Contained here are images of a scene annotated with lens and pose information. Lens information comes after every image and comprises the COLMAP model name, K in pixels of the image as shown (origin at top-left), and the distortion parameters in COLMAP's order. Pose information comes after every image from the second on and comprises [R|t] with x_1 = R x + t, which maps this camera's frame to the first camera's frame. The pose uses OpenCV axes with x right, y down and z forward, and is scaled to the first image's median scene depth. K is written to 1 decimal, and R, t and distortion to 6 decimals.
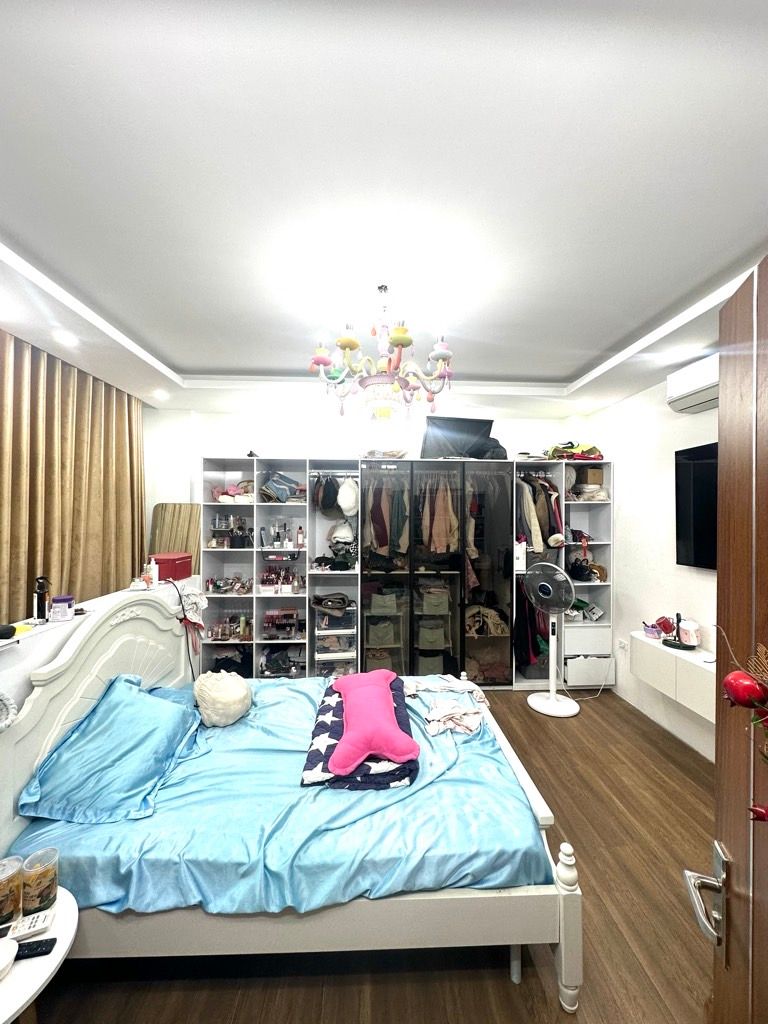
lens RADIAL K [[409.2, 0, 383.1], [0, 409.2, 513.2], [0, 0, 1]] dist [0.001326, -0.000328]
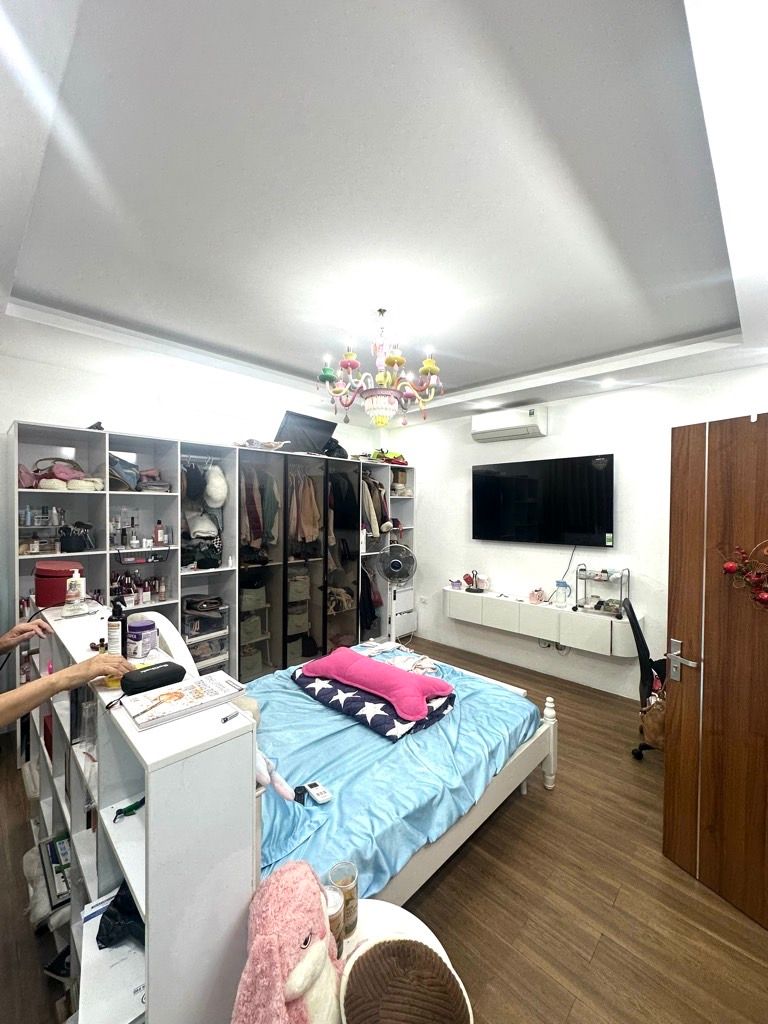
lens RADIAL K [[409.2, 0, 383.3], [0, 409.2, 511.0], [0, 0, 1]] dist [0.001326, -0.000328]
pose [[0.727192, -0.006838, 0.686400, -0.453498], [-0.005601, 0.999858, 0.015894, -0.002753], [-0.686412, -0.015403, 0.727050, 0.083869]]
